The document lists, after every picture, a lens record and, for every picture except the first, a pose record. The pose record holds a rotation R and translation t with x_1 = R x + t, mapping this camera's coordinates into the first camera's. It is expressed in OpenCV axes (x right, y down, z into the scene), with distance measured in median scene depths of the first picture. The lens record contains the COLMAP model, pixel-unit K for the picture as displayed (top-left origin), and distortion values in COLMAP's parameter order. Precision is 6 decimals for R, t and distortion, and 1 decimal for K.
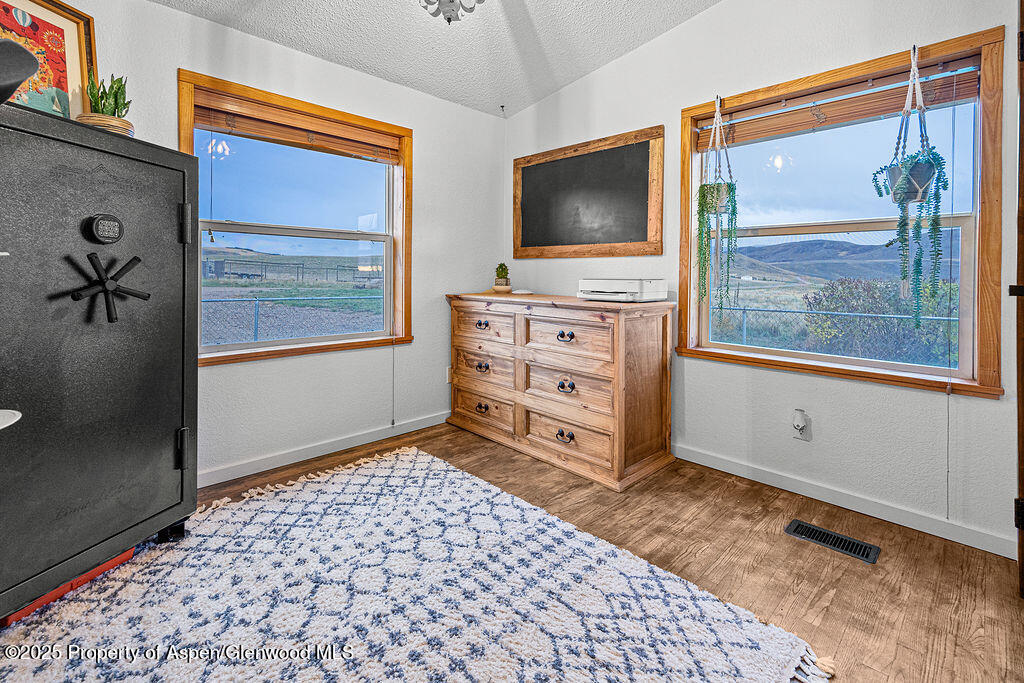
lens RADIAL K [[455.4, 0, 512.8], [0, 455.4, 278.4], [0, 0, 1]] dist [0.003575, 0.000499]
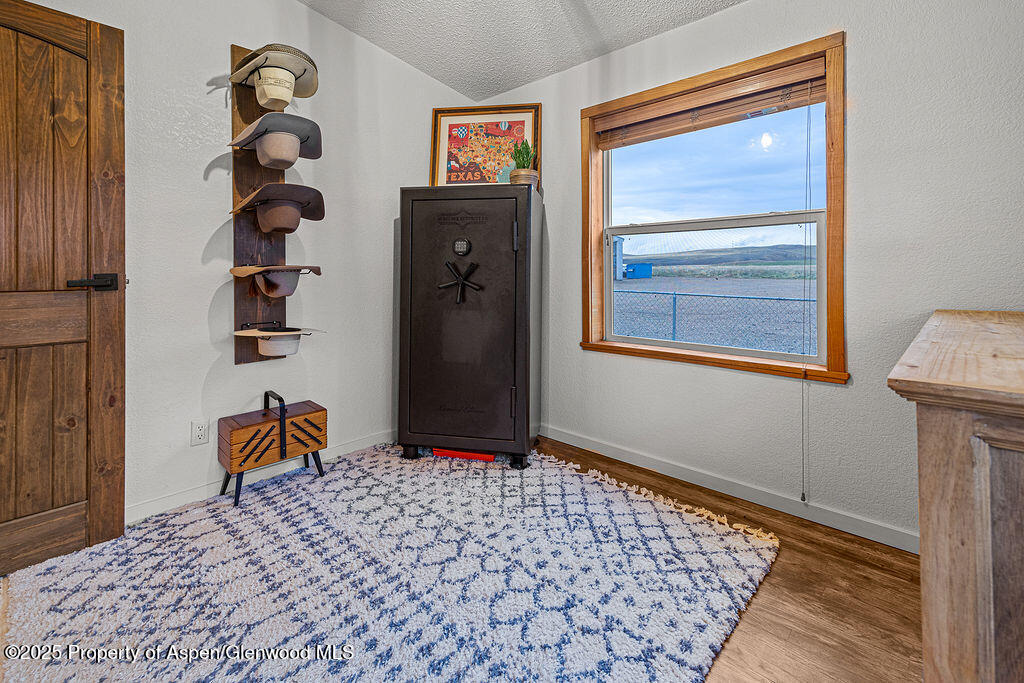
lens RADIAL K [[455.4, 0, 513.0], [0, 455.4, 274.3], [0, 0, 1]] dist [0.003575, 0.000499]
pose [[0.048802, -0.005976, -0.998791, 0.552881], [-0.005103, 0.999968, -0.006232, 0.002555], [0.998795, 0.005401, 0.048769, 0.814629]]
